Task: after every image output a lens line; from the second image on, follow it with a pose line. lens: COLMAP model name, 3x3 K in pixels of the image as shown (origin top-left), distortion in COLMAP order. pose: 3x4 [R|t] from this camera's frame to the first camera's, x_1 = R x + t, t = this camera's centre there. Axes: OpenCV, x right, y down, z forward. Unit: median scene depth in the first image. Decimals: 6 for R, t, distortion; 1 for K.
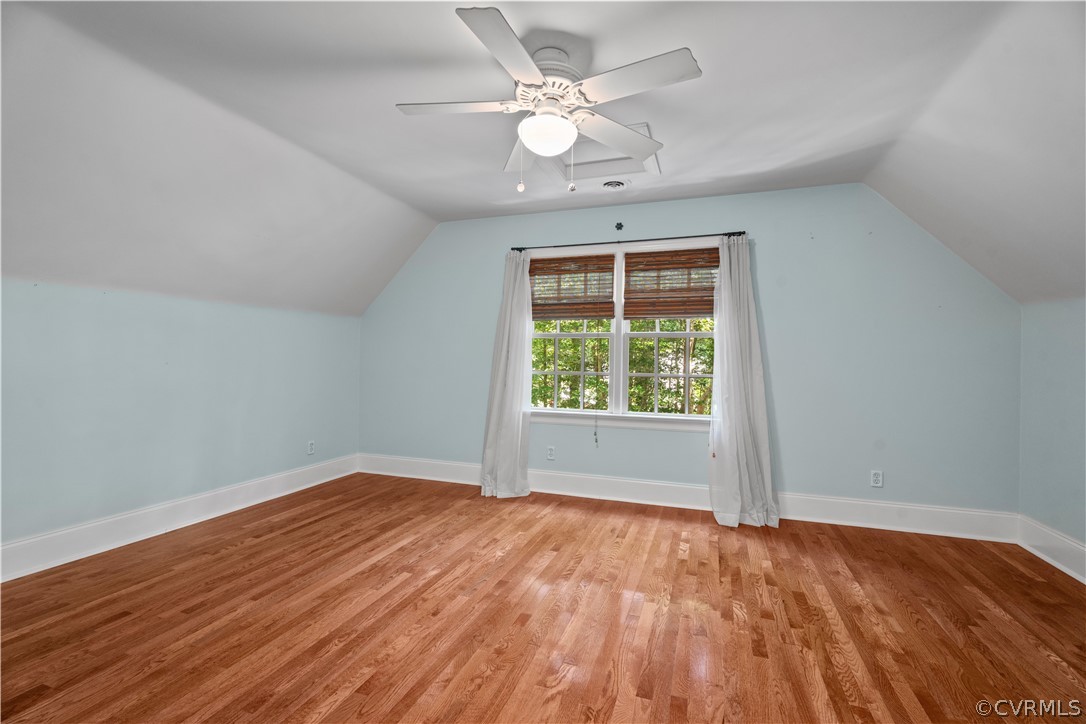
lens RADIAL K [[480.7, 0, 545.8], [0, 480.7, 359.9], [0, 0, 1]] dist [0.004586, -0.000072]
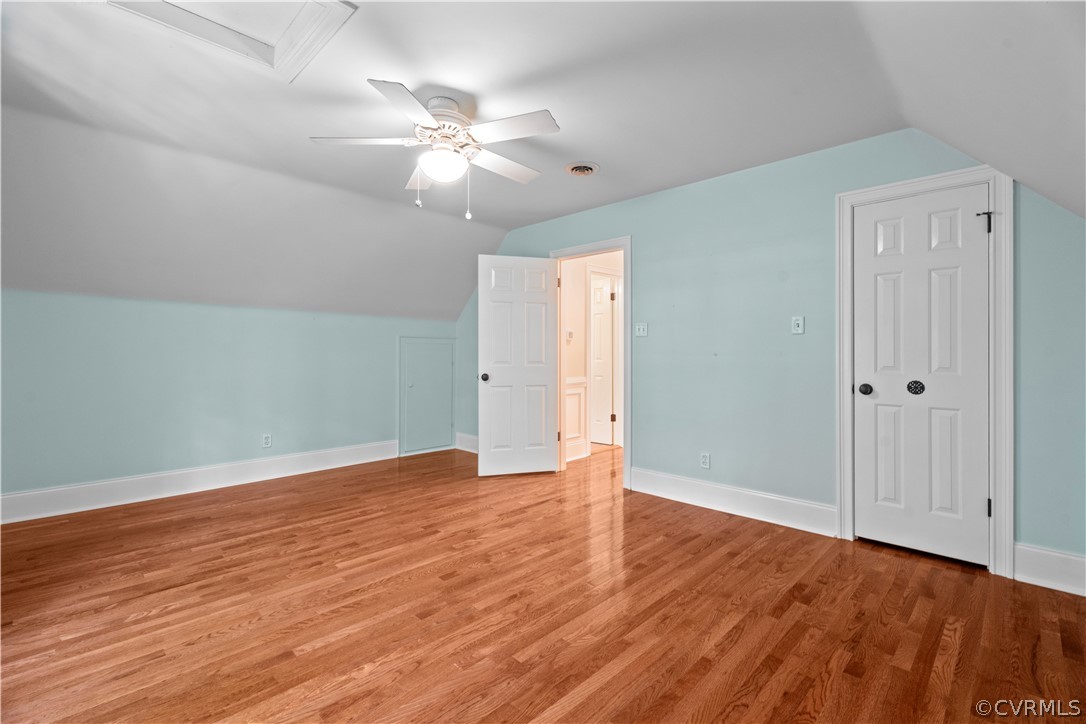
lens RADIAL K [[480.7, 0, 543.8], [0, 480.7, 356.5], [0, 0, 1]] dist [0.004586, -0.000072]
pose [[-0.903969, -0.021798, 0.427042, -0.656867], [-0.018381, 0.999758, 0.012121, -0.004117], [-0.427203, 0.003107, -0.904151, 1.740602]]
